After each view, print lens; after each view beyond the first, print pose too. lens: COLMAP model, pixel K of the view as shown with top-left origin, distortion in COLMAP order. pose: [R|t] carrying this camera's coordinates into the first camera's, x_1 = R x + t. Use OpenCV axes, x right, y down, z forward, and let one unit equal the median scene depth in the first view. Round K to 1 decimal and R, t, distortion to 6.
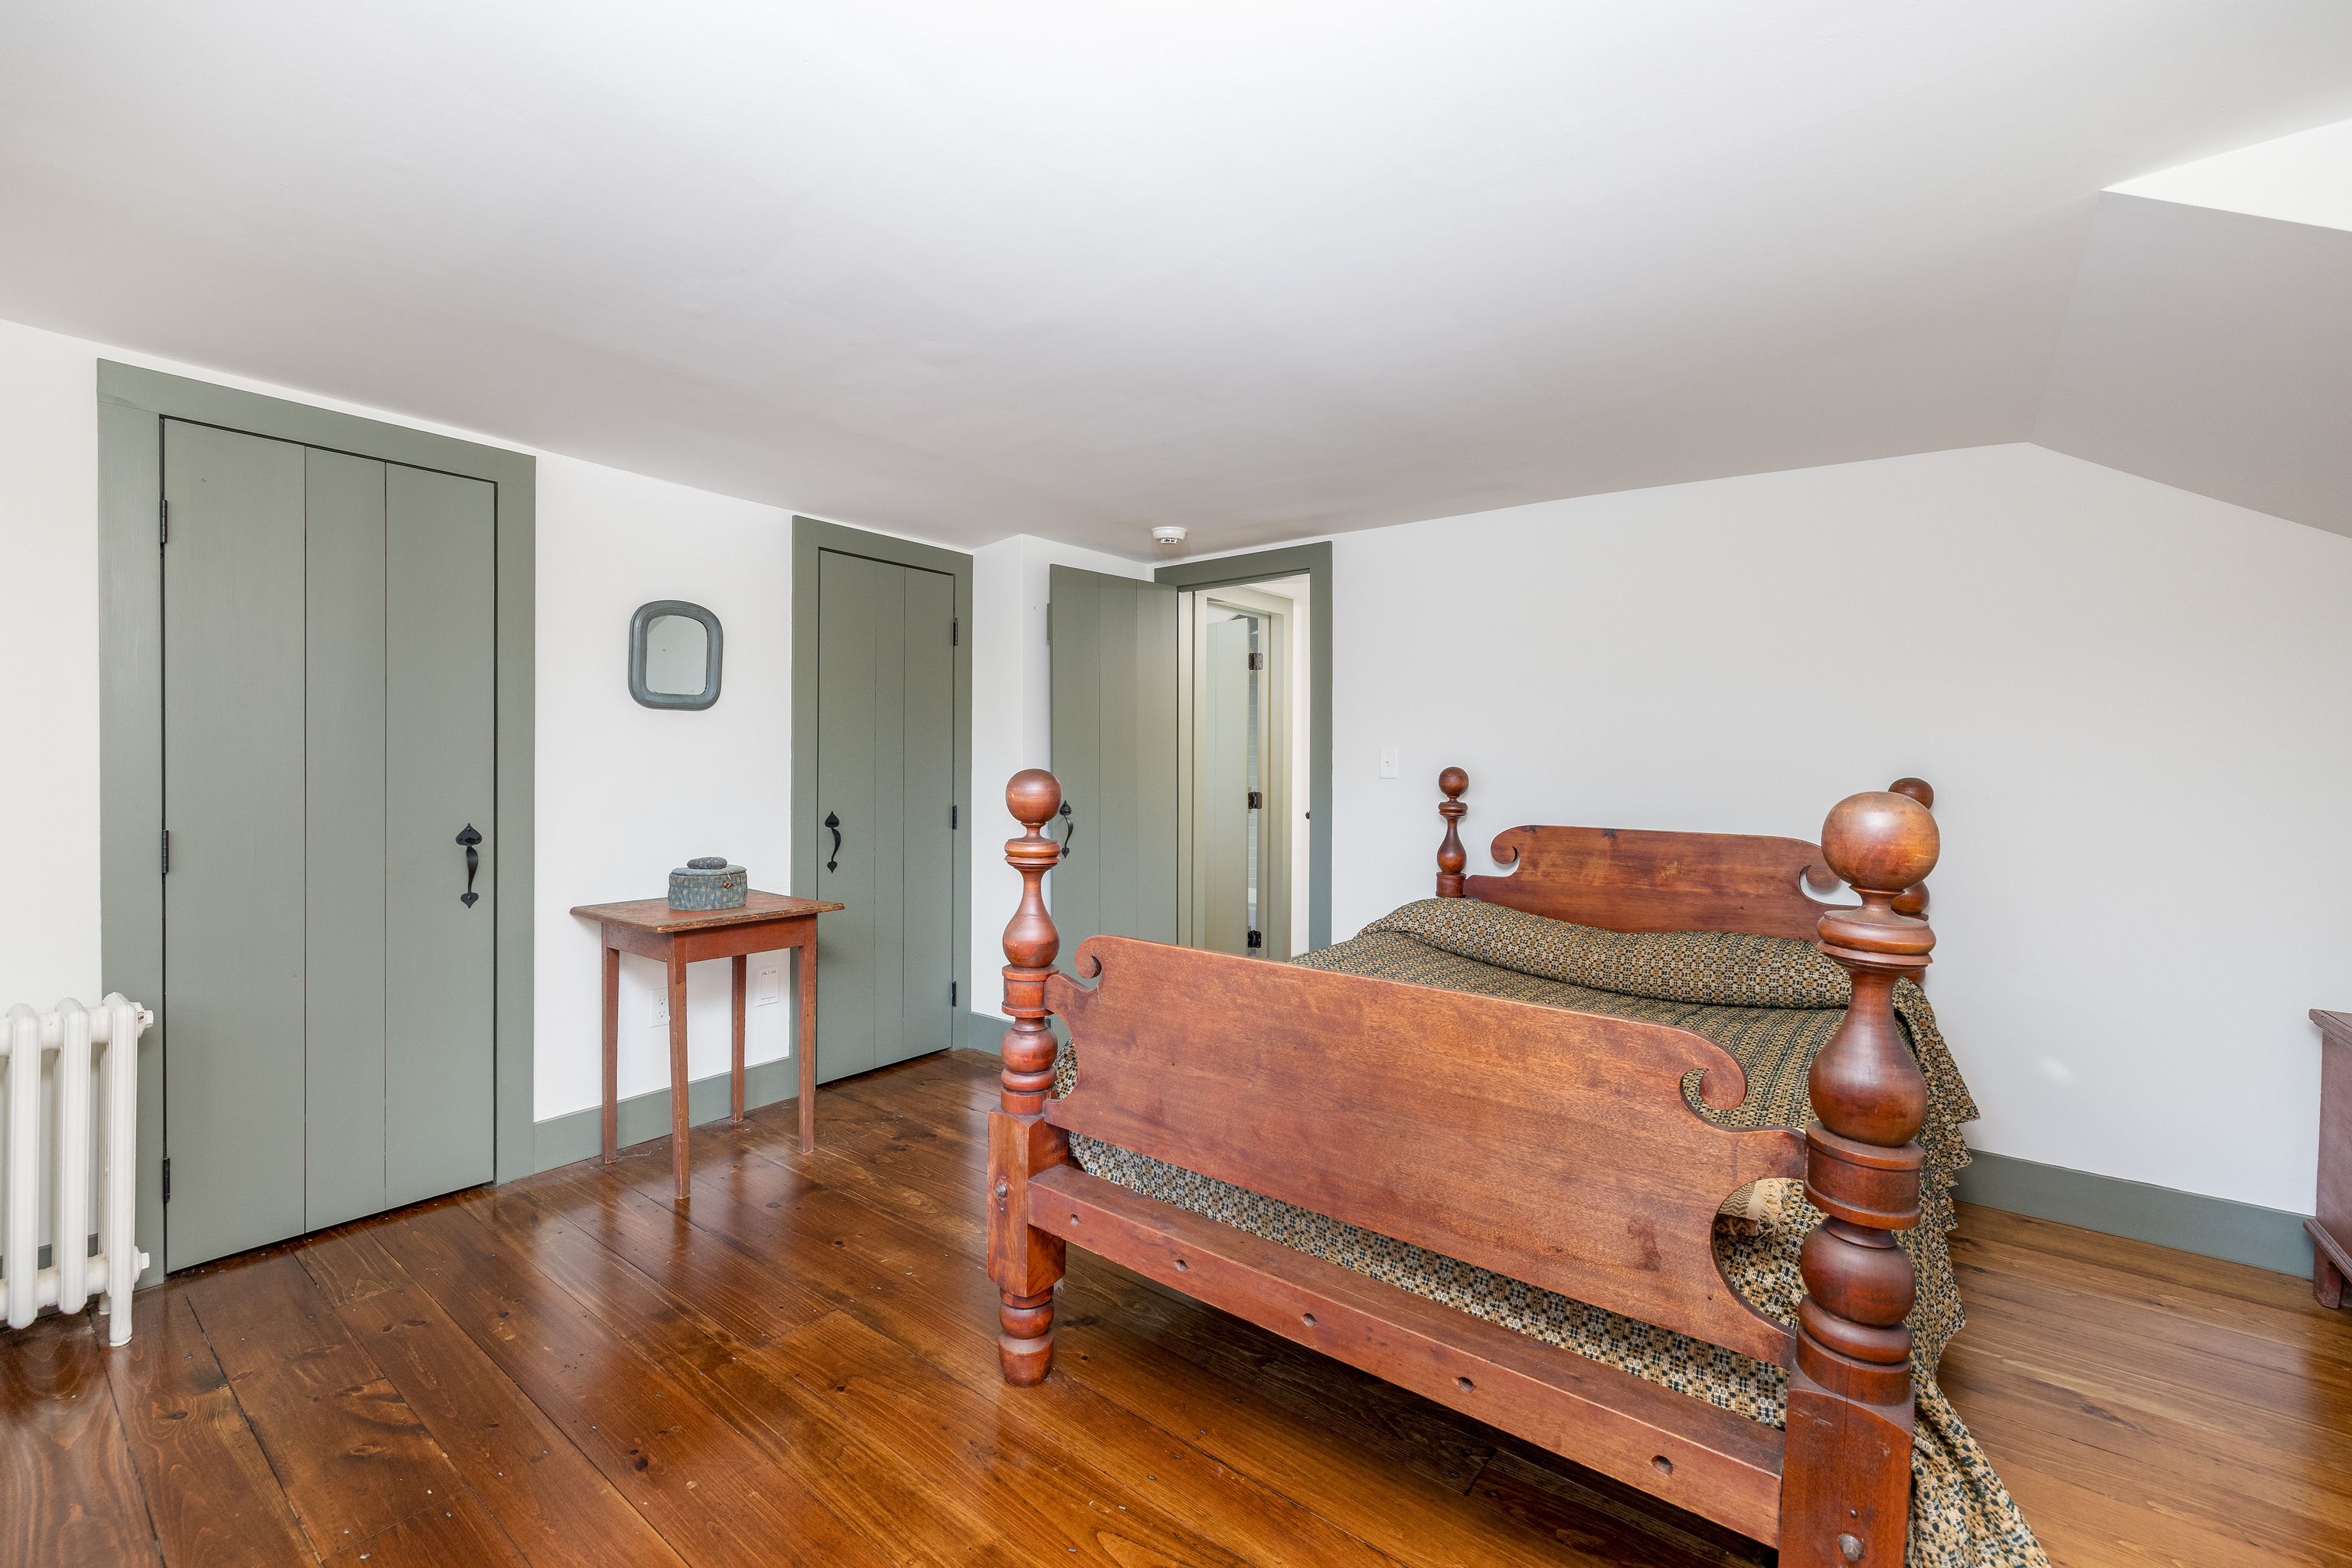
lens RADIAL K [[965.3, 0, 1176.9], [0, 965.3, 771.5], [0, 0, 1]] dist [-0.040030, -0.000119]
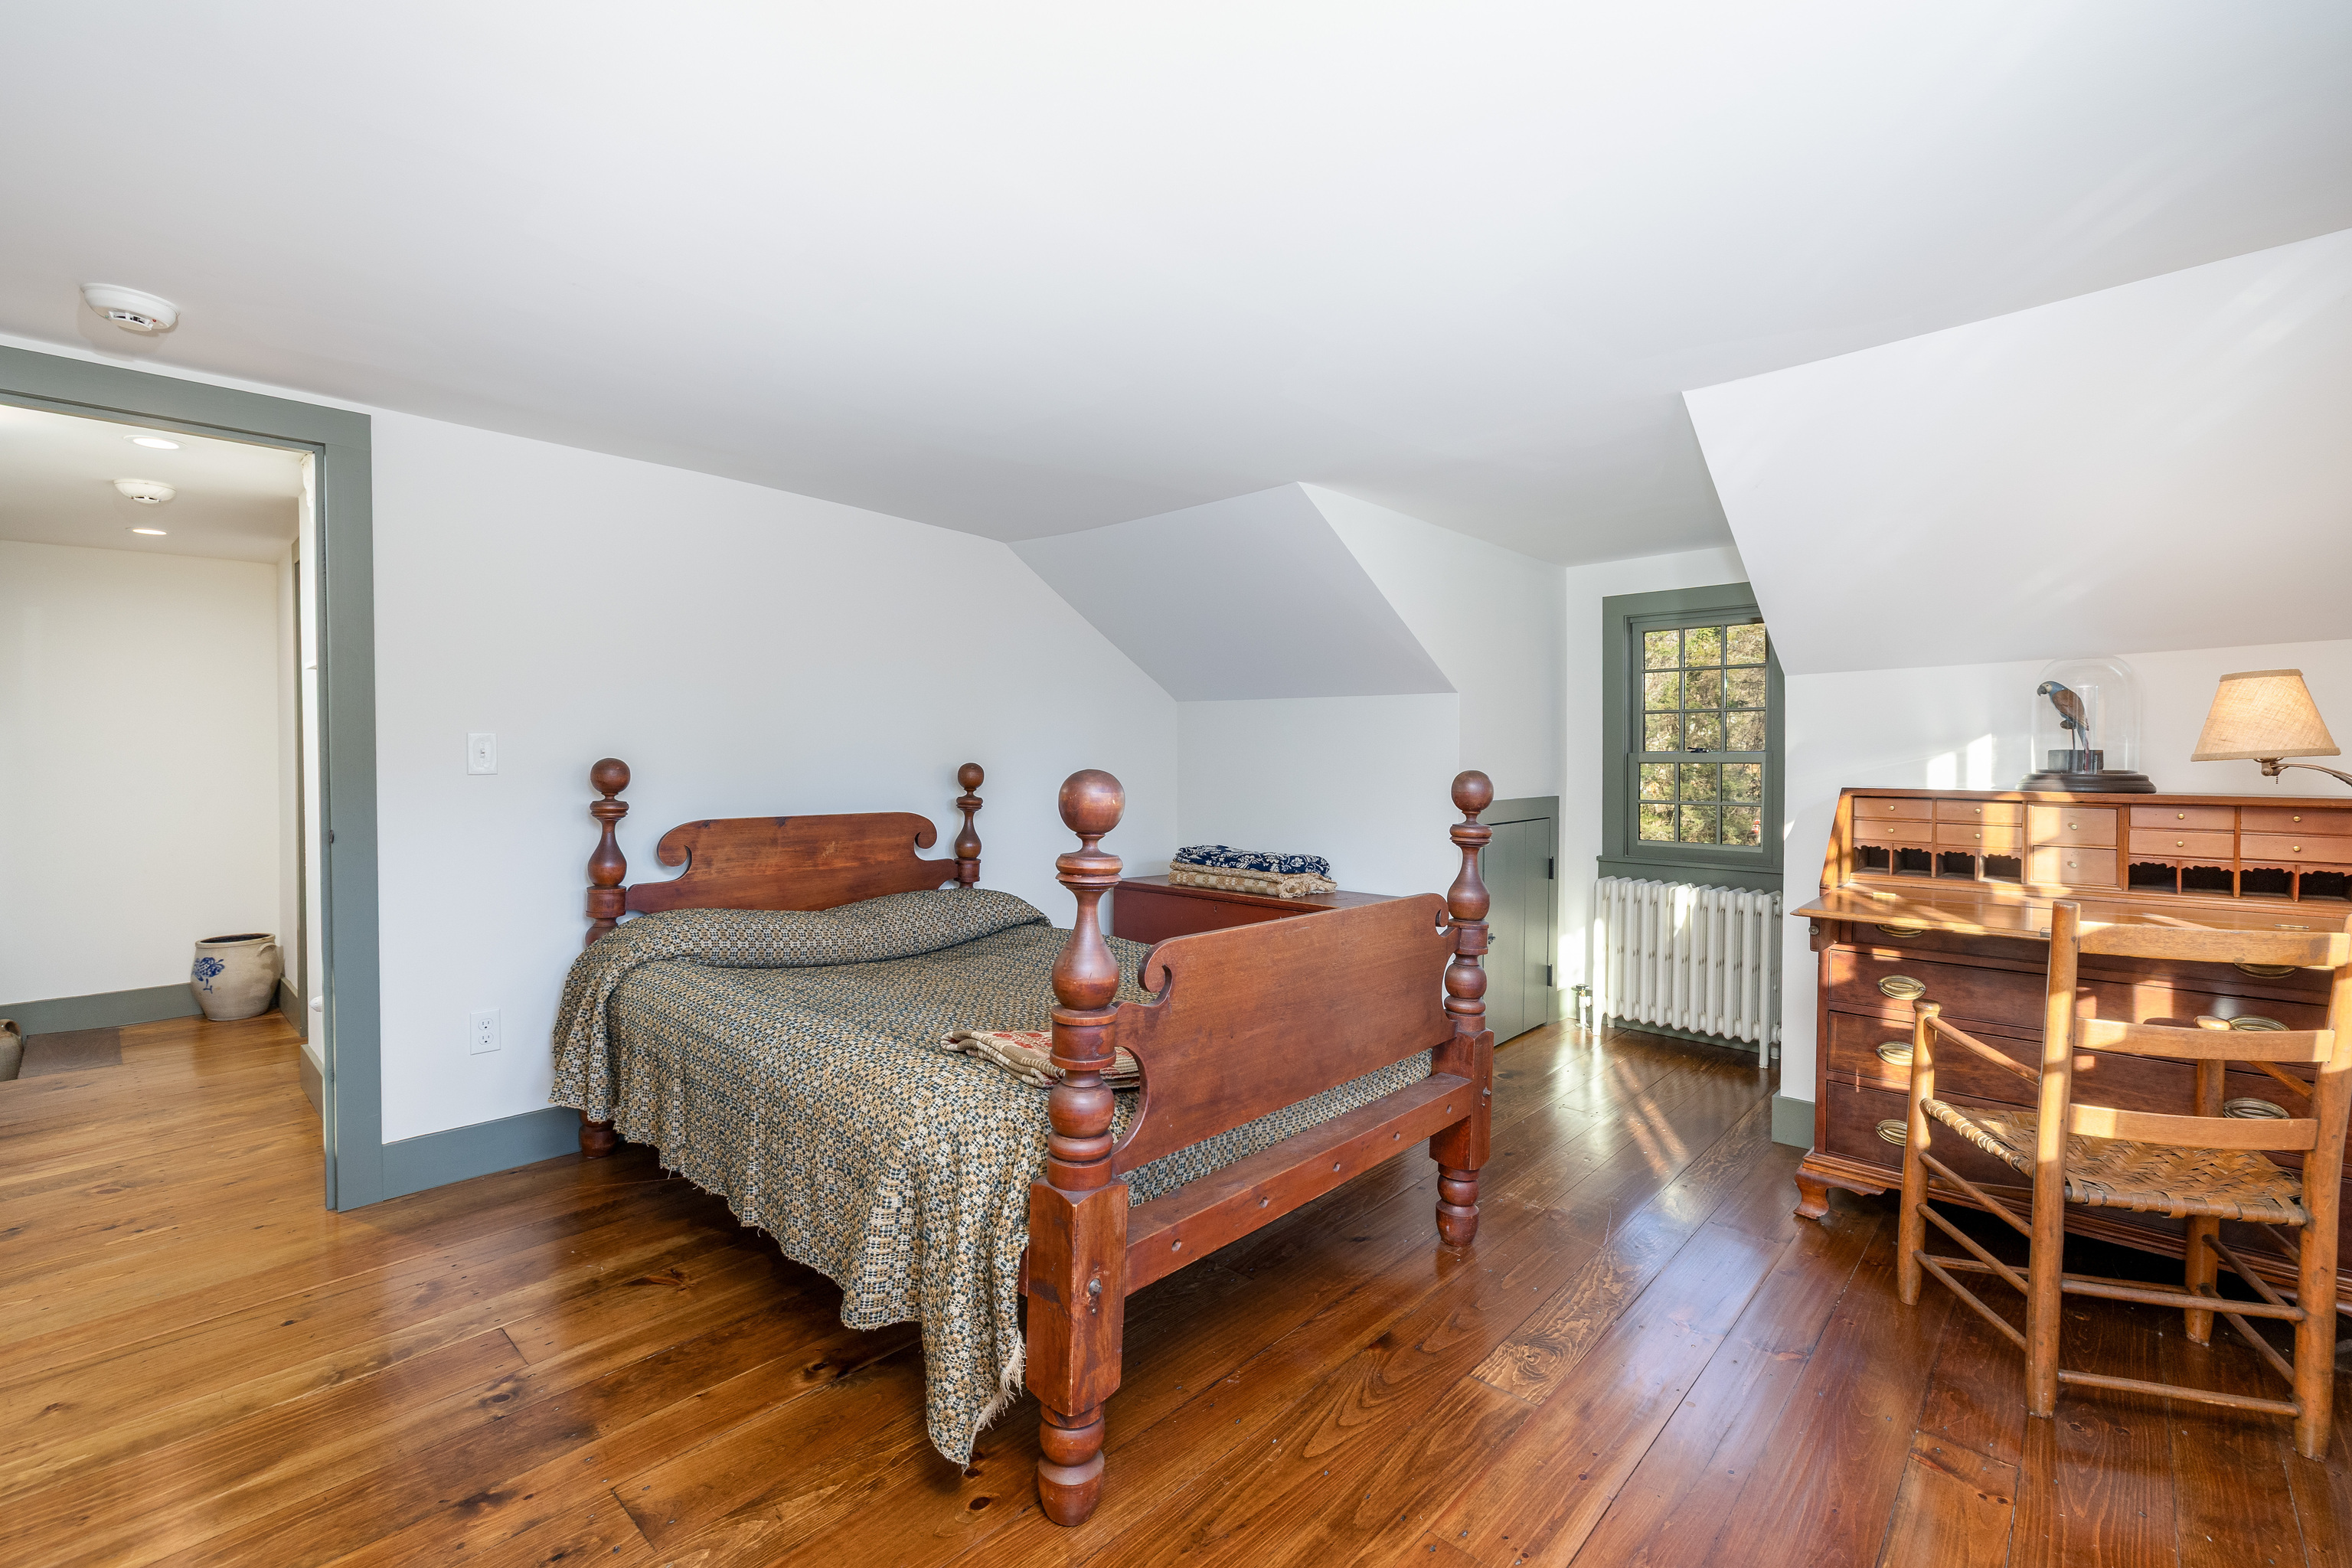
lens RADIAL K [[1002.3, 0, 1177.2], [0, 1002.3, 759.5], [0, 0, 1]] dist [-0.036120, 0.000029]
pose [[0.081296, -0.013639, 0.996597, -0.591171], [0.005469, 0.999897, 0.013238, -0.013901], [-0.996675, 0.004375, 0.081362, 0.500014]]
